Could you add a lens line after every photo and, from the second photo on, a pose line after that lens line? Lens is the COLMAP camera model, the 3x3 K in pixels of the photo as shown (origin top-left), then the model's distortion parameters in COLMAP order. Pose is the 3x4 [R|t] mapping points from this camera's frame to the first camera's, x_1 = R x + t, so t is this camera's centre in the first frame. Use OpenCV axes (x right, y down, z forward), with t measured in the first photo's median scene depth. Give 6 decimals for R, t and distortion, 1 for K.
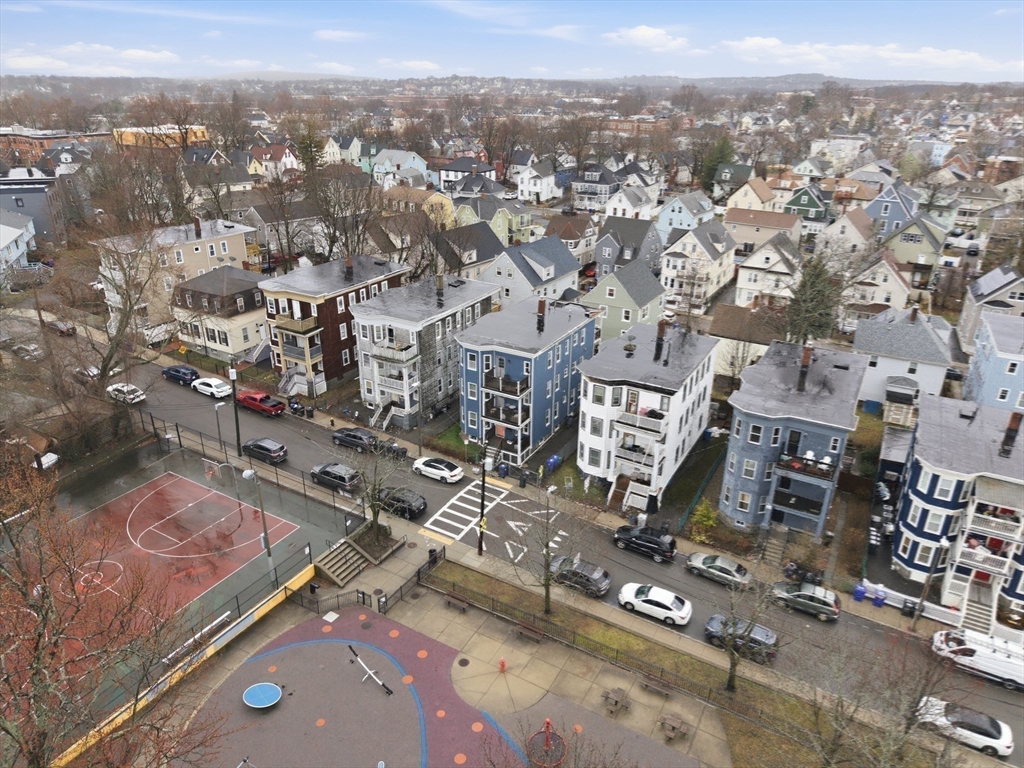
lens RADIAL K [[685.4, 0, 511.6], [0, 685.4, 378.6], [0, 0, 1]] dist [-0.001527, -0.004853]
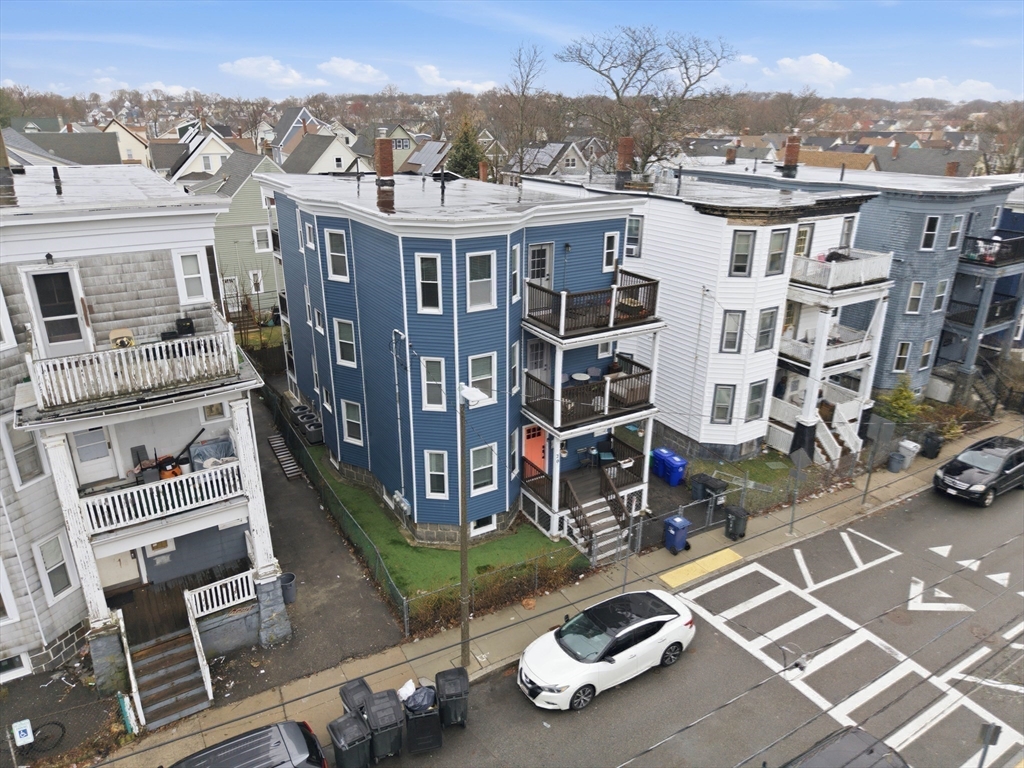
lens RADIAL K [[685.4, 0, 508.5], [0, 685.4, 391.0], [0, 0, 1]] dist [-0.001527, -0.004853]
pose [[0.479888, -0.334235, 0.811168, -0.291595], [0.347272, 0.921438, 0.174225, -0.026505], [-0.805674, 0.198088, 0.558258, 0.766172]]
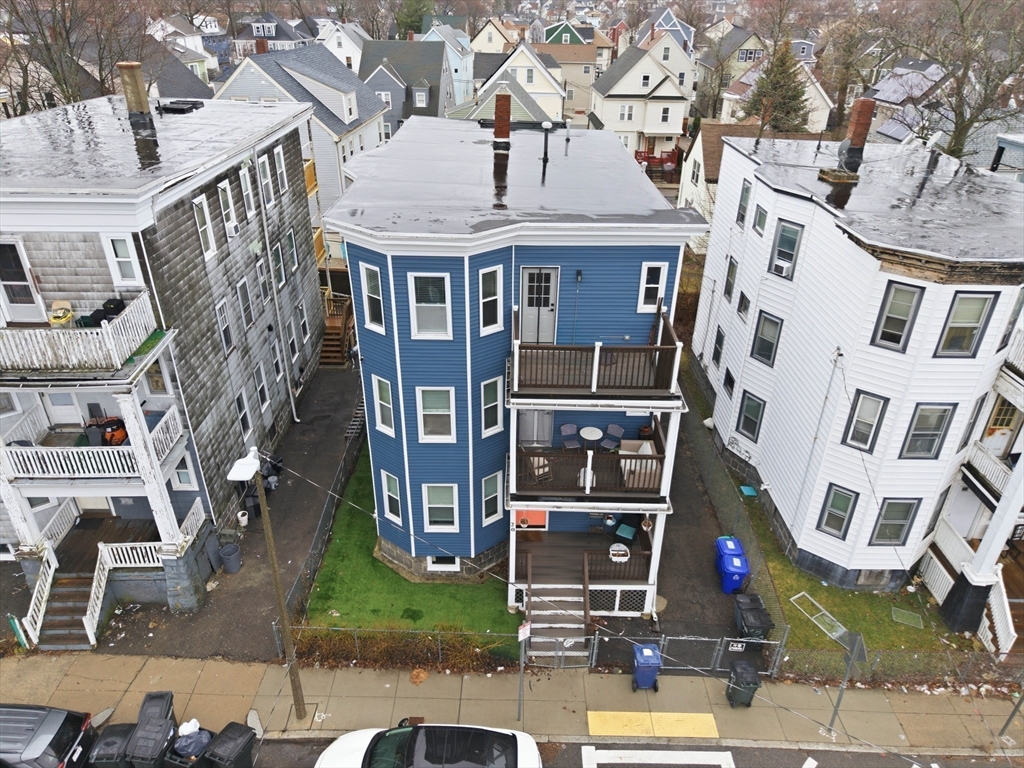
lens RADIAL K [[685.4, 0, 509.7], [0, 685.4, 387.6], [0, 0, 1]] dist [-0.001527, -0.004853]
pose [[0.866541, -0.246489, 0.433994, -0.137910], [0.196875, 0.967842, 0.156597, -0.027392], [-0.458637, -0.050255, 0.887202, 0.702547]]
